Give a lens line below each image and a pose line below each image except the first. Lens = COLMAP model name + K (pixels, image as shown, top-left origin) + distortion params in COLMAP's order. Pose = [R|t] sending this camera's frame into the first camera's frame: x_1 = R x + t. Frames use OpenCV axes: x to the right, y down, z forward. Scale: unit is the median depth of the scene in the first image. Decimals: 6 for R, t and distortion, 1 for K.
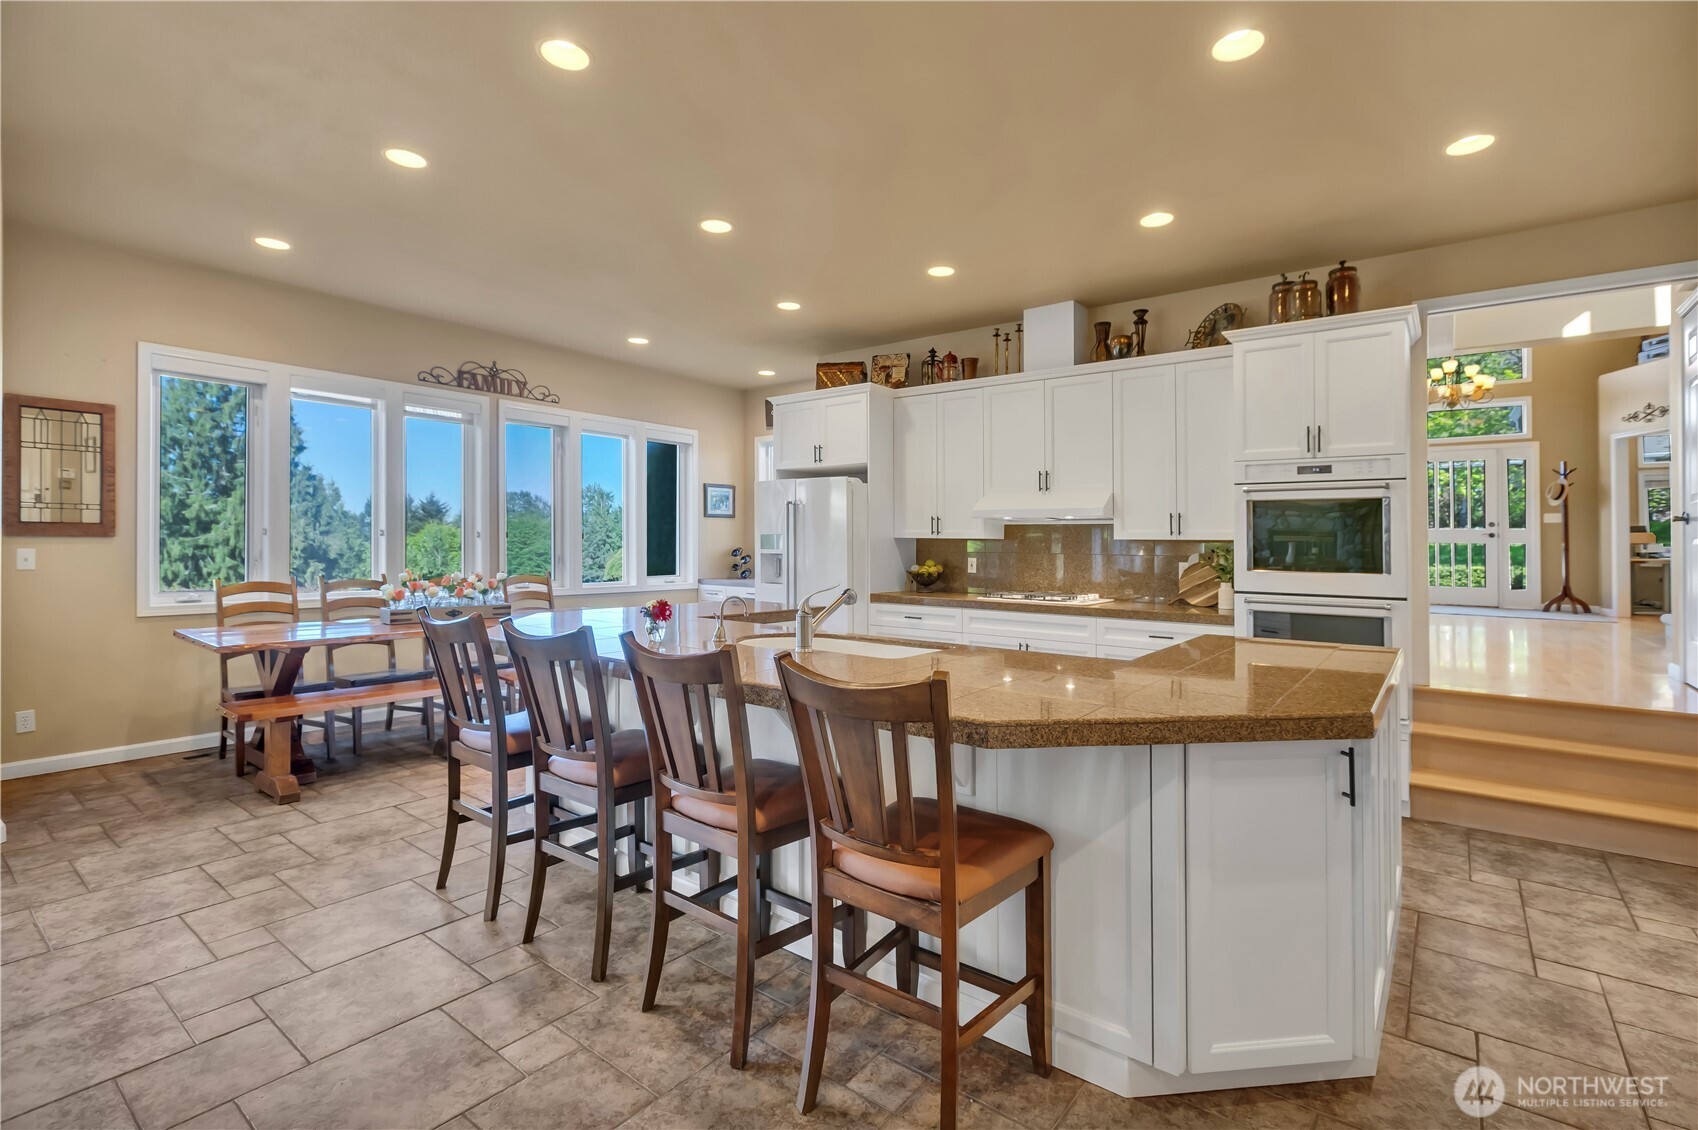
lens RADIAL K [[781.0, 0, 868.5], [0, 781.0, 535.4], [0, 0, 1]] dist [-0.002898, -0.000314]
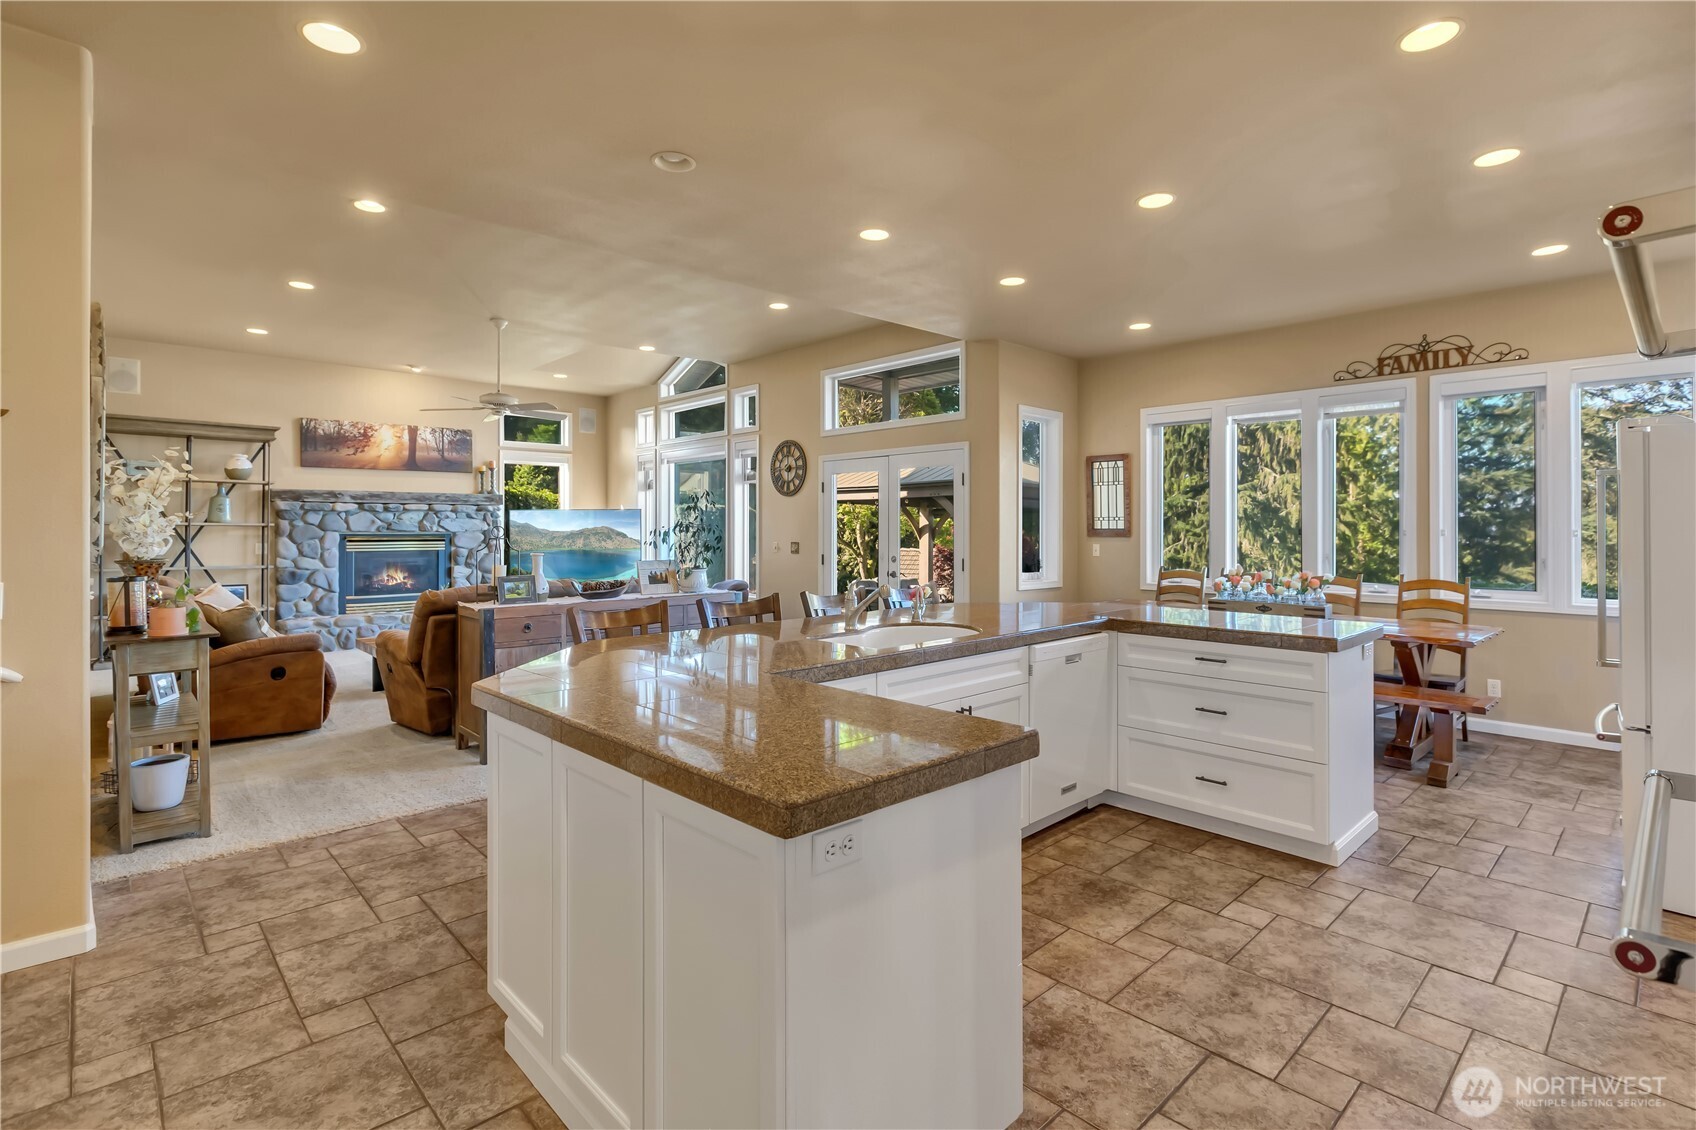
lens RADIAL K [[780.1, 0, 842.5], [0, 780.1, 550.7], [0, 0, 1]] dist [-0.002898, -0.000314]
pose [[-0.159345, 0.013811, -0.987126, 0.503310], [0.007989, 0.999887, 0.012700, 0.003054], [0.987191, -0.005863, -0.159437, 0.507392]]
